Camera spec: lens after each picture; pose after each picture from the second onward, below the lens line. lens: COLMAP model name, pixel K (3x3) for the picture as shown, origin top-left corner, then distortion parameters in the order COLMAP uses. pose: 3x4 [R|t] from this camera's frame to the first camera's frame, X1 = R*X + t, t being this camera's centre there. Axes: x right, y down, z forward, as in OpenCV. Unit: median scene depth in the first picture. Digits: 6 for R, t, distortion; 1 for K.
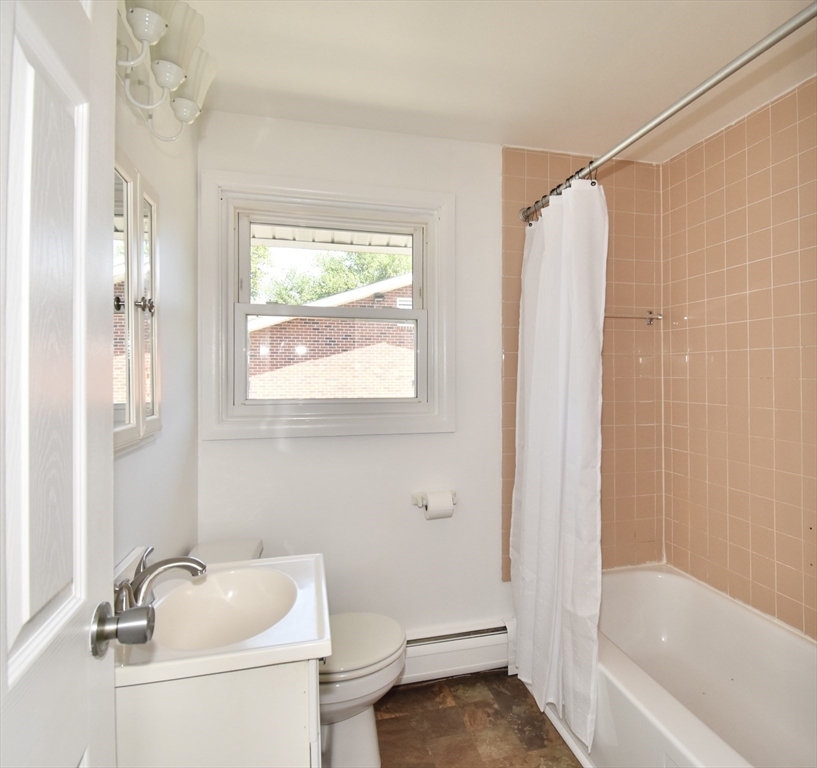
lens RADIAL K [[482.8, 0, 408.5], [0, 482.8, 384.0], [0, 0, 1]] dist [0.000172, -0.000366]
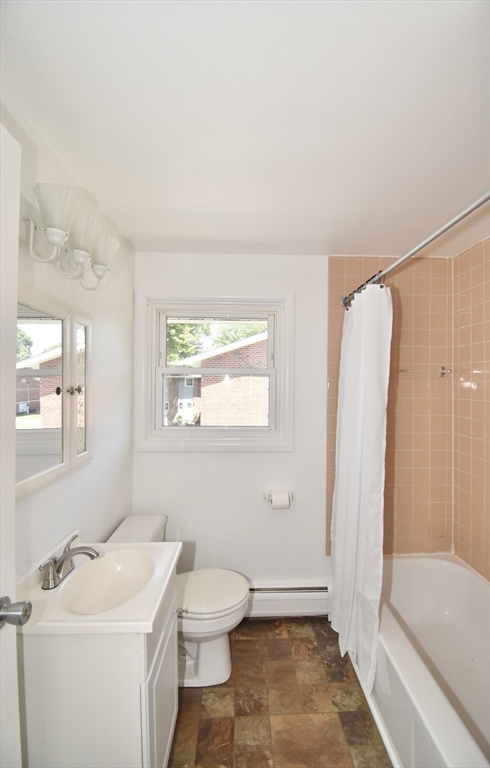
lens RADIAL K [[306.9, 0, 245.0], [0, 306.9, 384.0], [0, 0, 1]] dist [0.014470, -0.017843]
pose [[0.977473, 0.004485, -0.211014, 0.167051], [-0.004745, 0.999988, -0.000722, -0.118634], [0.211008, 0.001707, 0.977483, 0.044266]]
